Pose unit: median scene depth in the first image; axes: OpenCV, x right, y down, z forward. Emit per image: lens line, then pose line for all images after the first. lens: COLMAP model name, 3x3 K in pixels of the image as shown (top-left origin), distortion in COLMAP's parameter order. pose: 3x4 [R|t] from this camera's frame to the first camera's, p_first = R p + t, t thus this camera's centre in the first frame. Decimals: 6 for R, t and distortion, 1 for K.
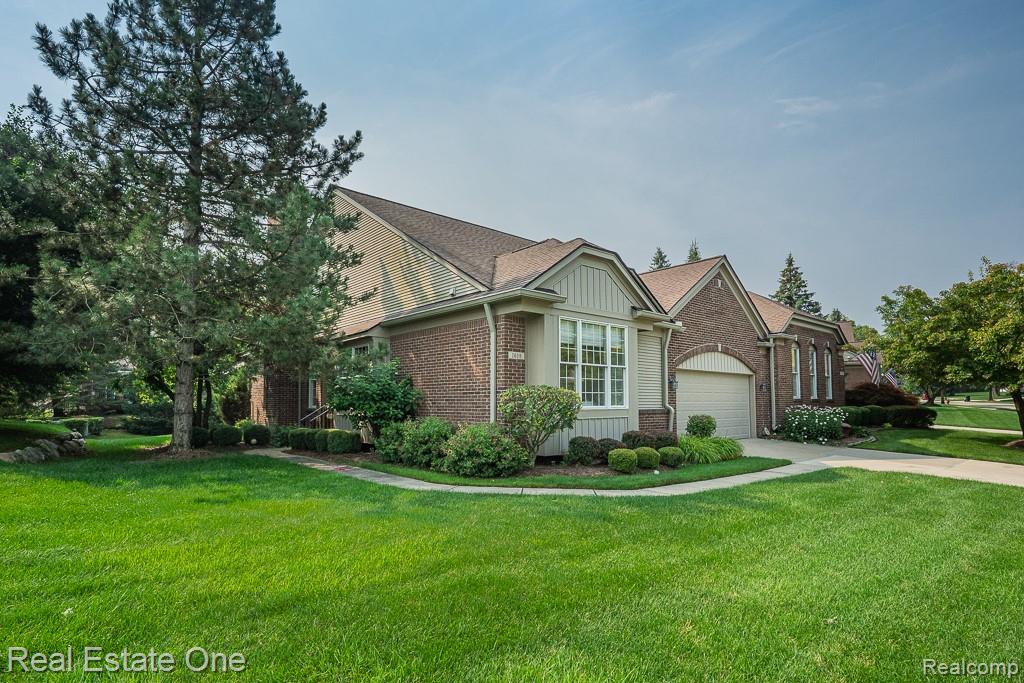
lens RADIAL K [[518.2, 0, 512.0], [0, 518.2, 364.2], [0, 0, 1]] dist [-0.000202, 0.000669]
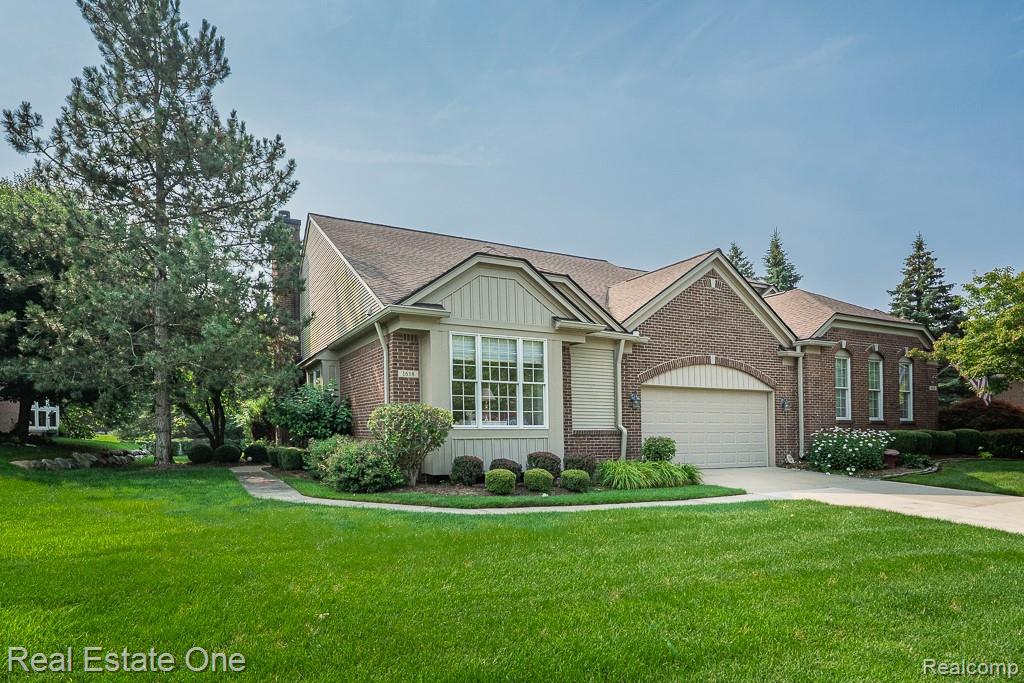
lens RADIAL K [[561.0, 0, 511.3], [0, 561.0, 429.0], [0, 0, 1]] dist [0.000476, -0.000913]
pose [[0.958434, 0.001475, -0.285311, 0.439891], [0.018532, 0.997553, 0.067411, 0.017200], [0.284712, -0.069896, 0.956061, 0.020212]]
